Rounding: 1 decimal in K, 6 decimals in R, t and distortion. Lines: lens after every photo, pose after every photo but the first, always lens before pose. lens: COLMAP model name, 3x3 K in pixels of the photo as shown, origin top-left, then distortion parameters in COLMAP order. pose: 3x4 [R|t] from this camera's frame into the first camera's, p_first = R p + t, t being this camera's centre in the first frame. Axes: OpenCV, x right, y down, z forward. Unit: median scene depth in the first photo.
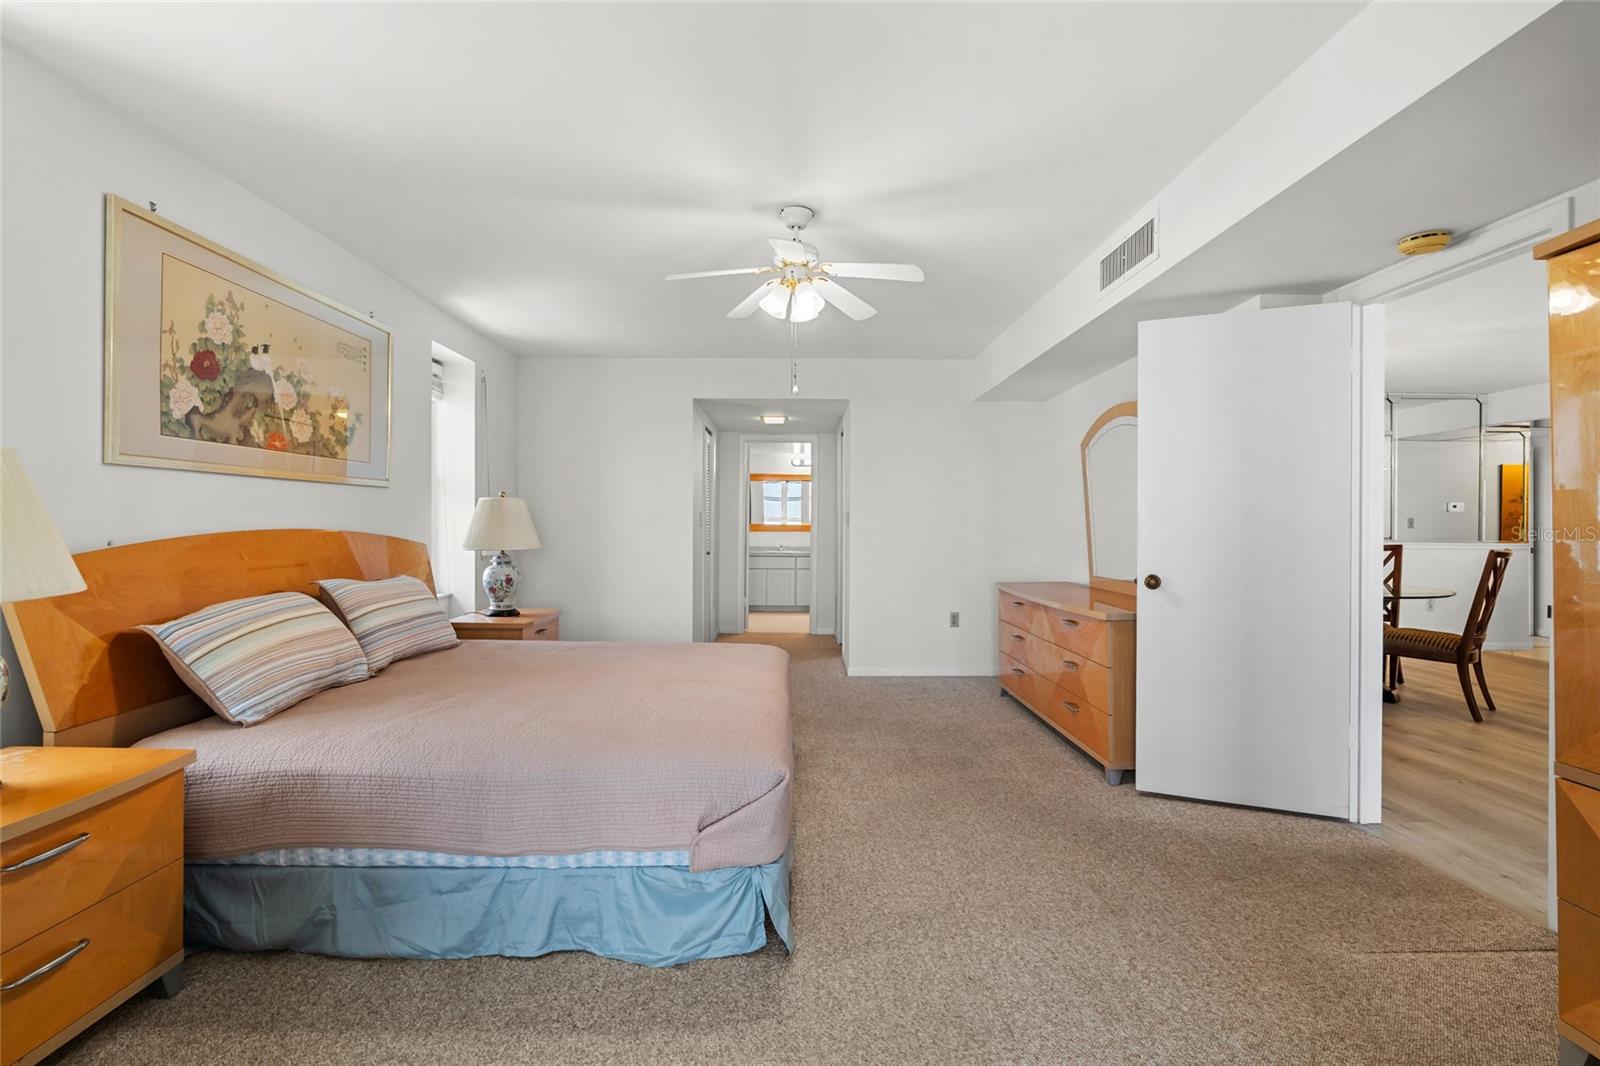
lens RADIAL K [[738.9, 0, 797.5], [0, 738.9, 527.5], [0, 0, 1]] dist [-0.000750, -0.000050]
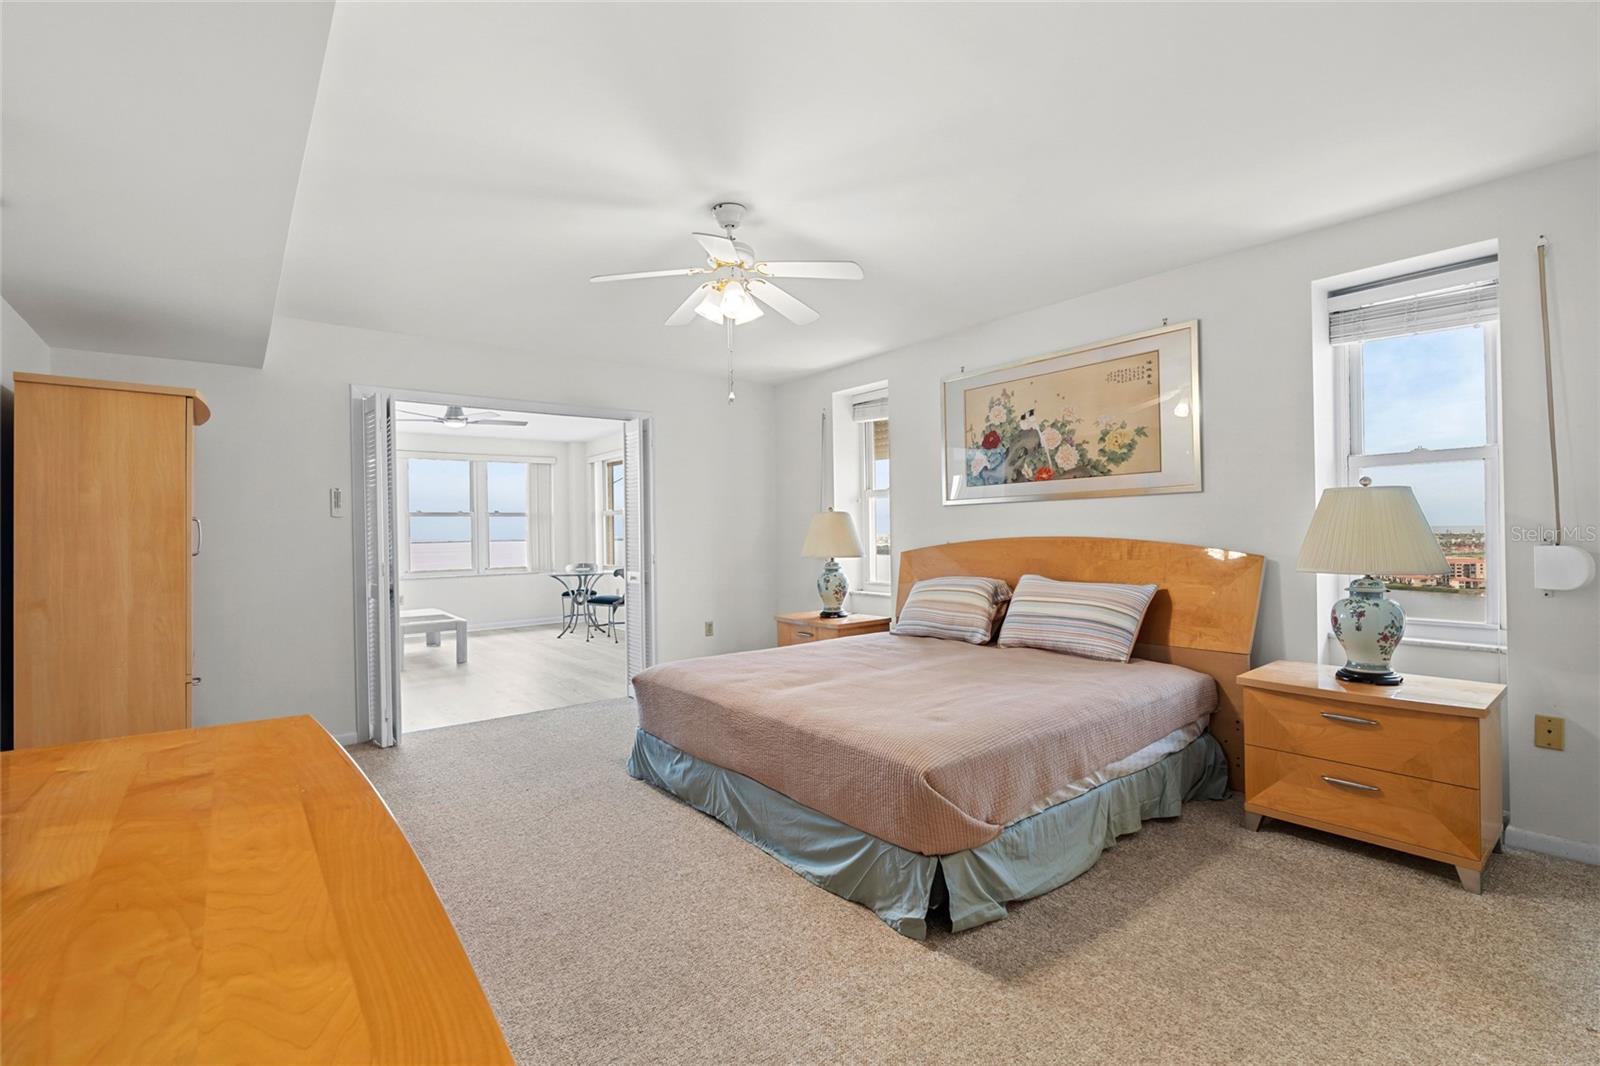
lens RADIAL K [[738.9, 0, 792.3], [0, 738.9, 532.0], [0, 0, 1]] dist [-0.000750, -0.000050]
pose [[-0.795690, 0.018343, -0.605426, 0.552591], [0.016828, 0.999825, 0.008176, -0.026772], [0.605470, -0.003683, -0.795859, 1.904986]]
